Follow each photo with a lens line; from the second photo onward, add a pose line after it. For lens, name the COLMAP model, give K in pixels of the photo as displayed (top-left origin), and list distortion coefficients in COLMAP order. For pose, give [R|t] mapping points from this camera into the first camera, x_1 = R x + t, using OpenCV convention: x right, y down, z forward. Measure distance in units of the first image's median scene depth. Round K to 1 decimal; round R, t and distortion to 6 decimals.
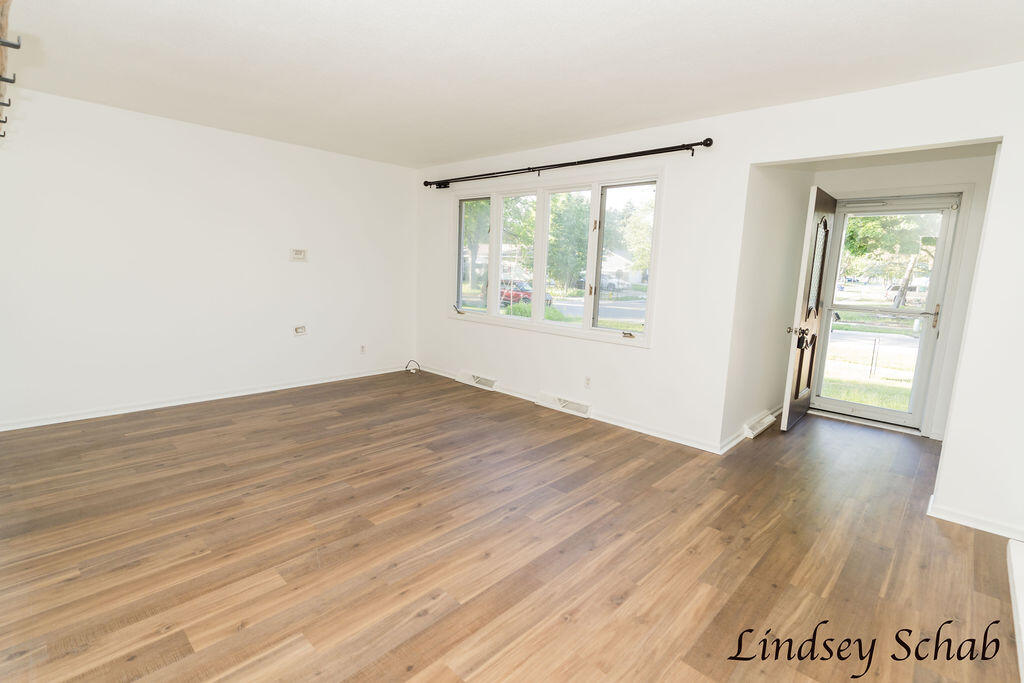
lens RADIAL K [[490.4, 0, 508.0], [0, 490.4, 341.3], [0, 0, 1]] dist [0.008515, -0.001458]
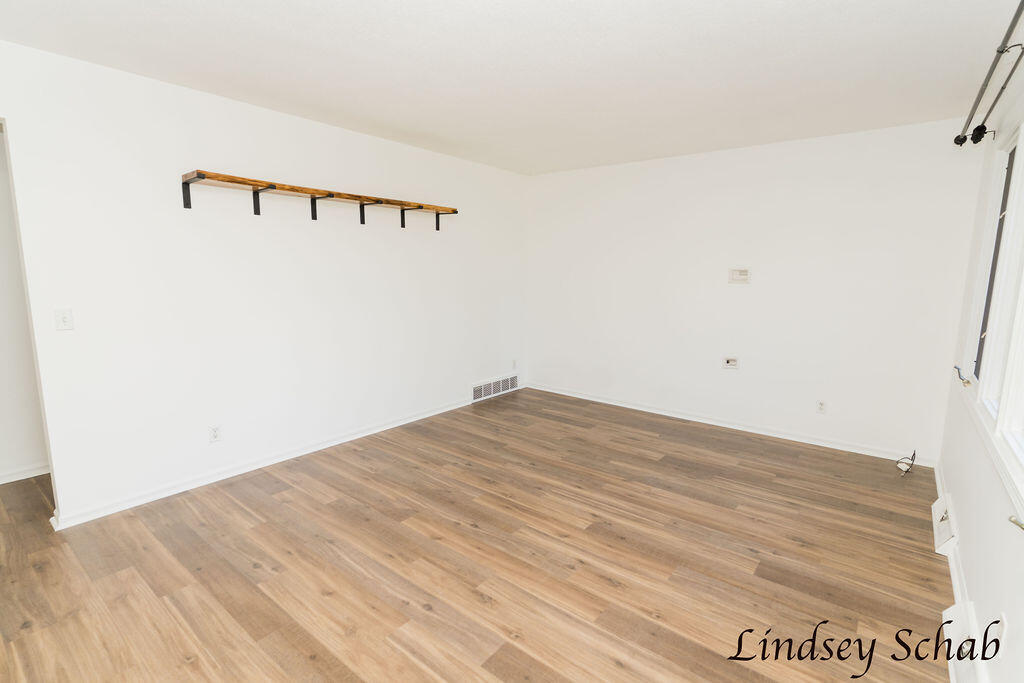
lens RADIAL K [[490.4, 0, 507.8], [0, 490.4, 341.4], [0, 0, 1]] dist [0.008515, -0.001458]
pose [[0.079745, 0.109114, -0.990825, 0.577318], [-0.158636, 0.982712, 0.095453, -0.116265], [0.984111, 0.149569, 0.095676, 0.800086]]
